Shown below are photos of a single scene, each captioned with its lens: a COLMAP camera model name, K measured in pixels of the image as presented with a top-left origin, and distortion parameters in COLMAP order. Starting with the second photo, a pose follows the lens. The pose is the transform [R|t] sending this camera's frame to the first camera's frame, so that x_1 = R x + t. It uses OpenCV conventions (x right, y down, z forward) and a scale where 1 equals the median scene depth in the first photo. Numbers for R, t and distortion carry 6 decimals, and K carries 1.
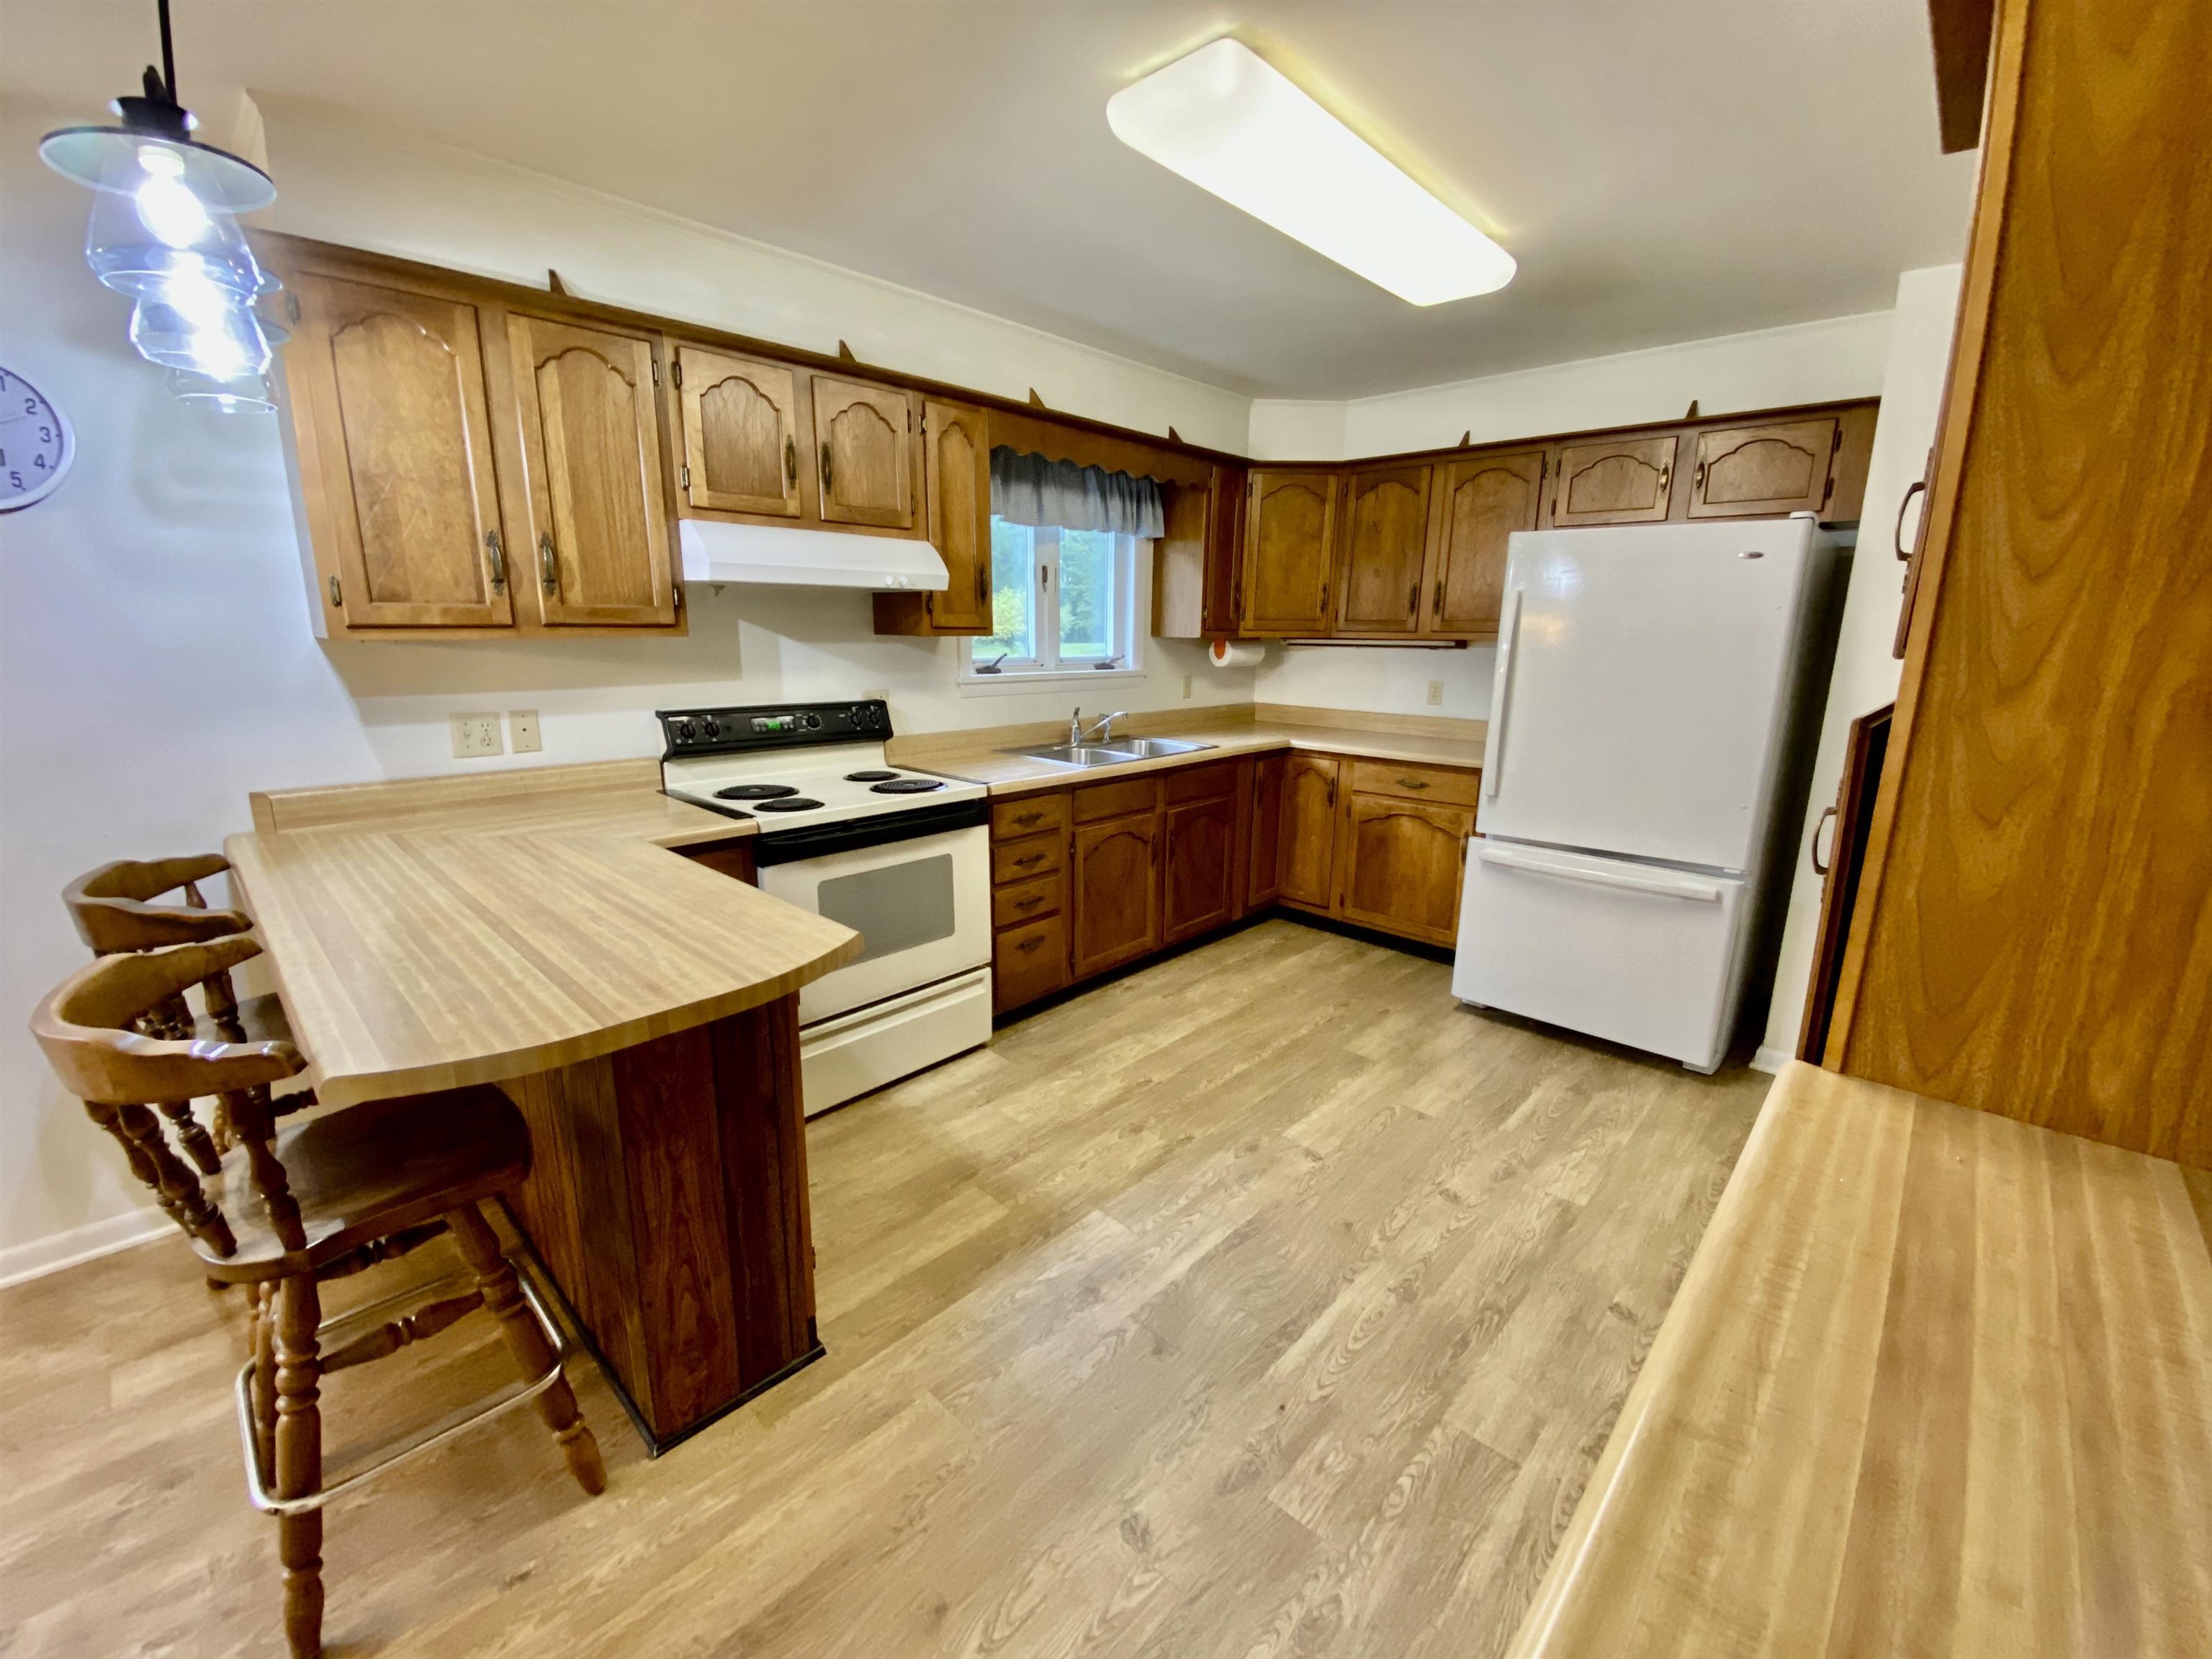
lens RADIAL K [[903.0, 0, 1102.3], [0, 903.0, 815.7], [0, 0, 1]] dist [0.000376, -0.001293]
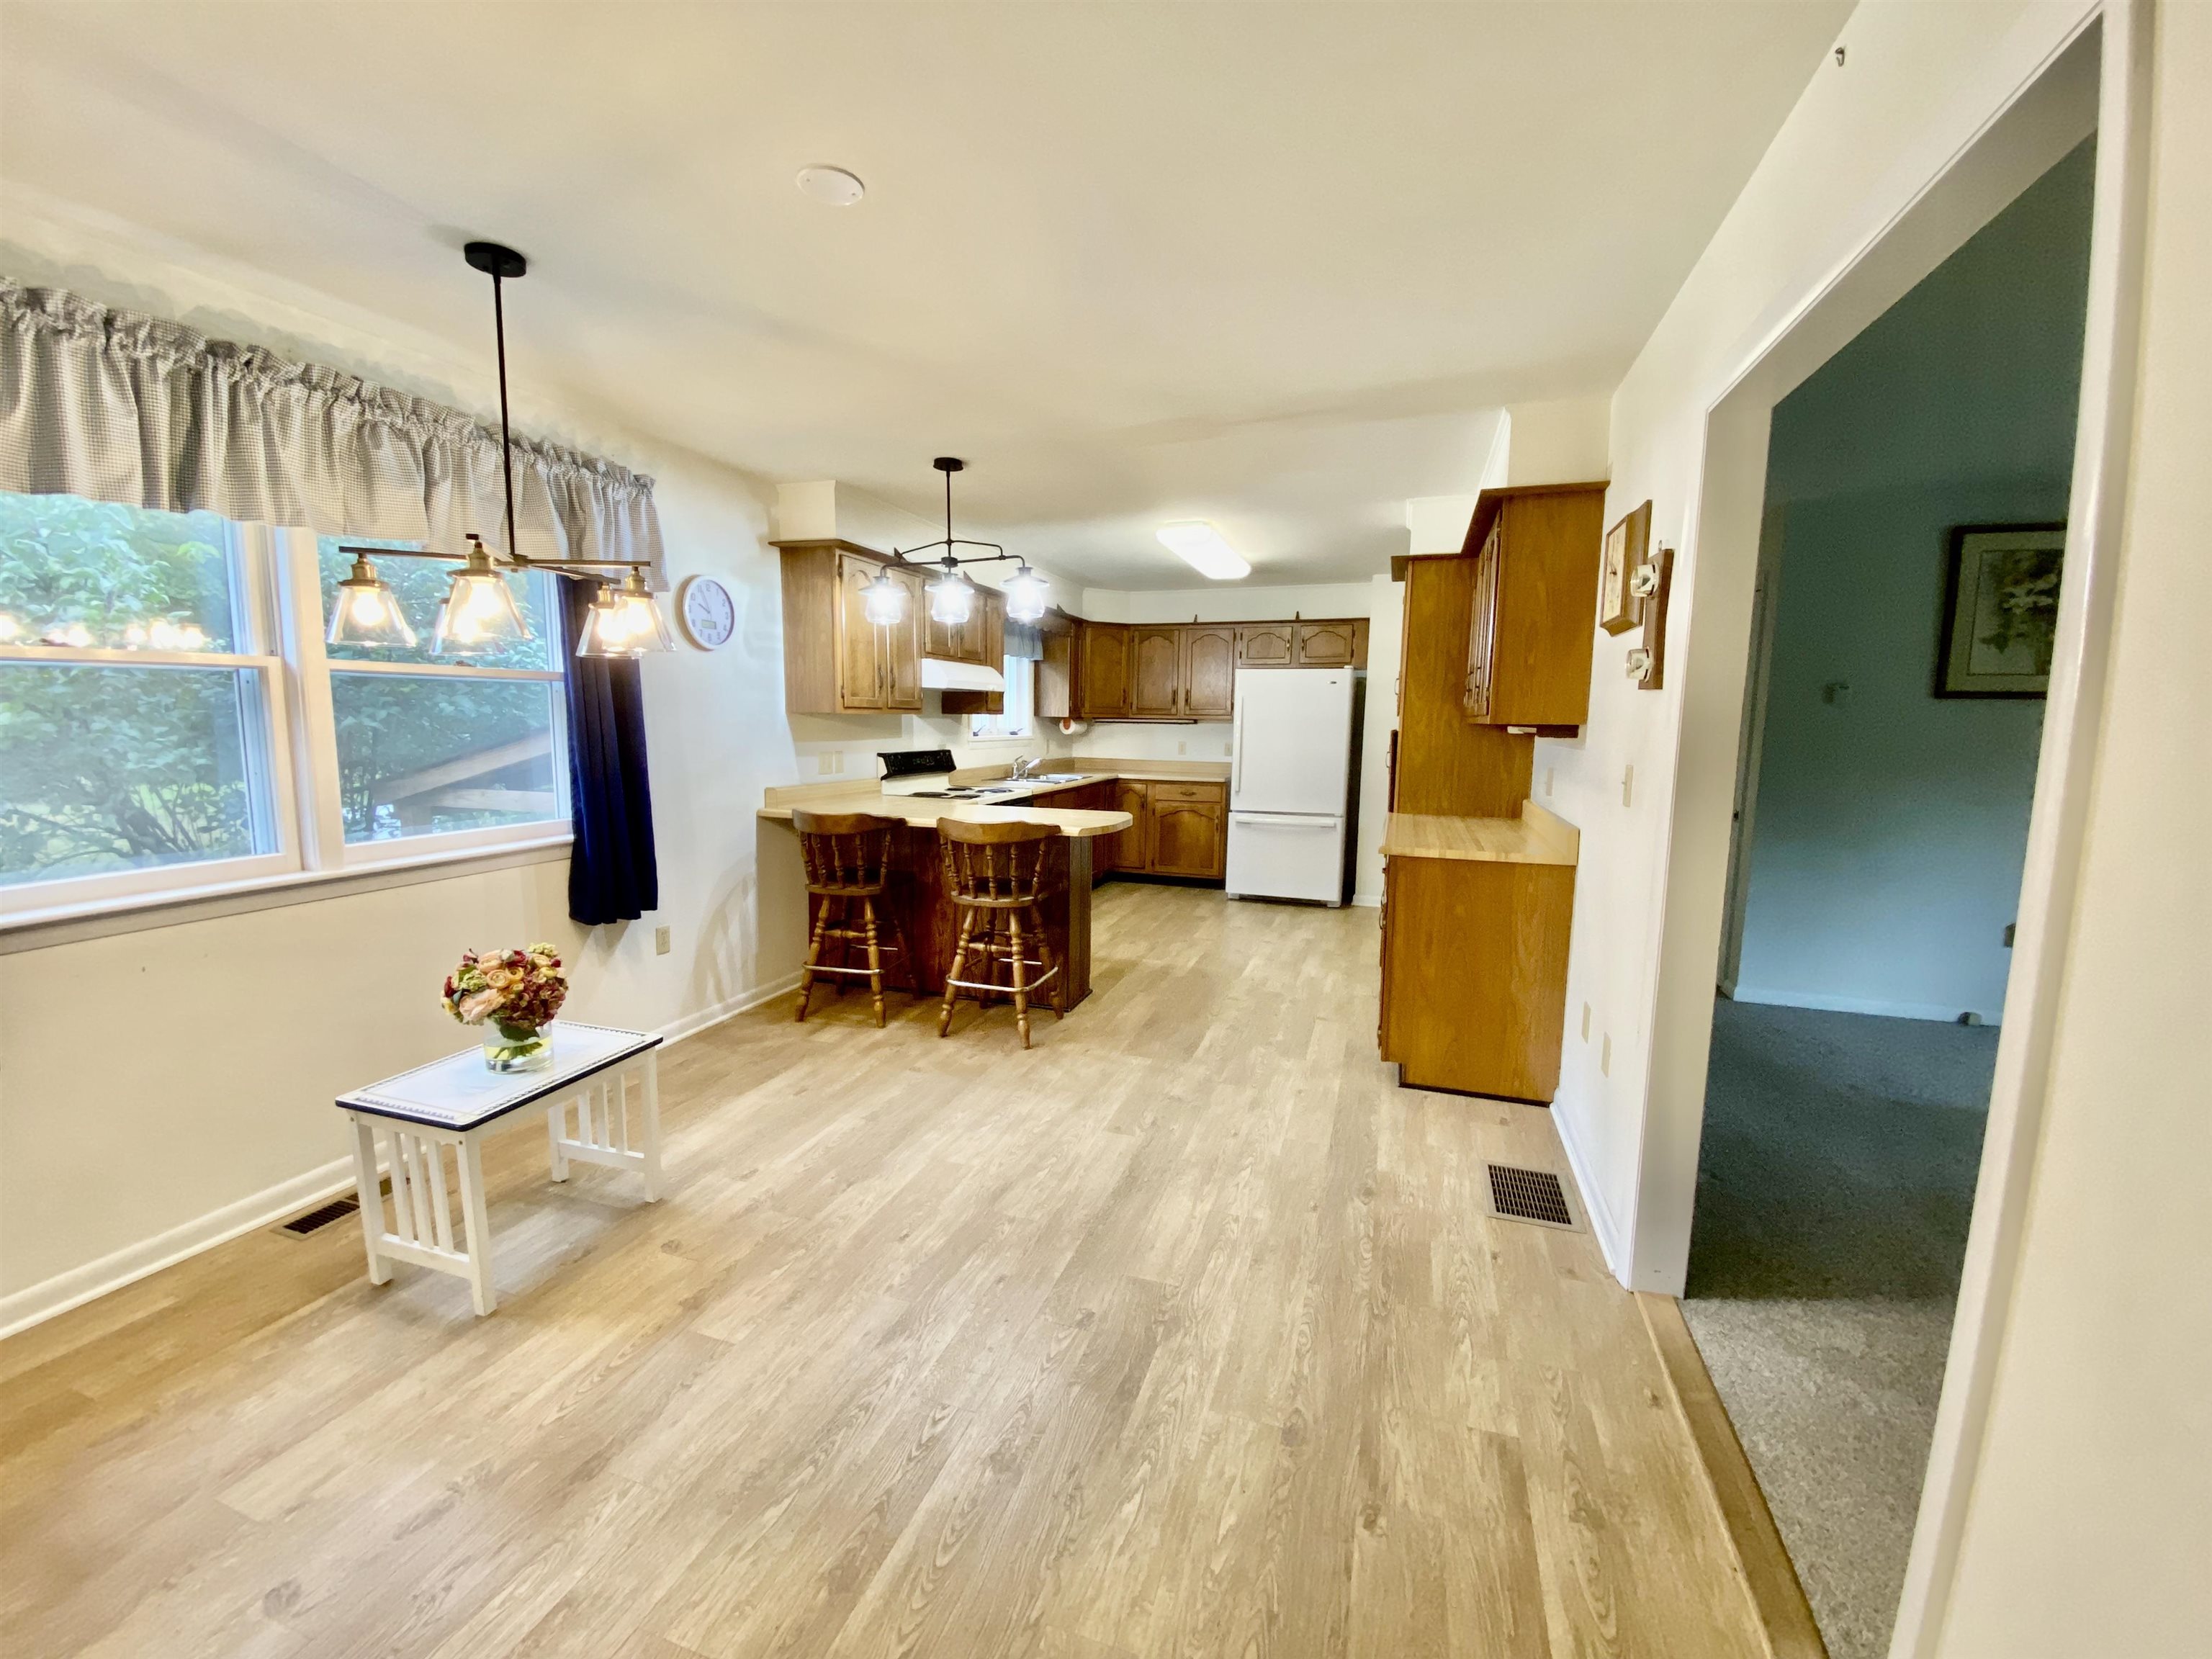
lens RADIAL K [[903.0, 0, 1104.6], [0, 903.0, 832.2], [0, 0, 1]] dist [0.000376, -0.001293]
pose [[0.899780, -0.052118, 0.433220, -0.743281], [0.085816, 0.994587, -0.058585, 0.165402], [-0.427821, 0.089891, 0.899382, -0.729564]]
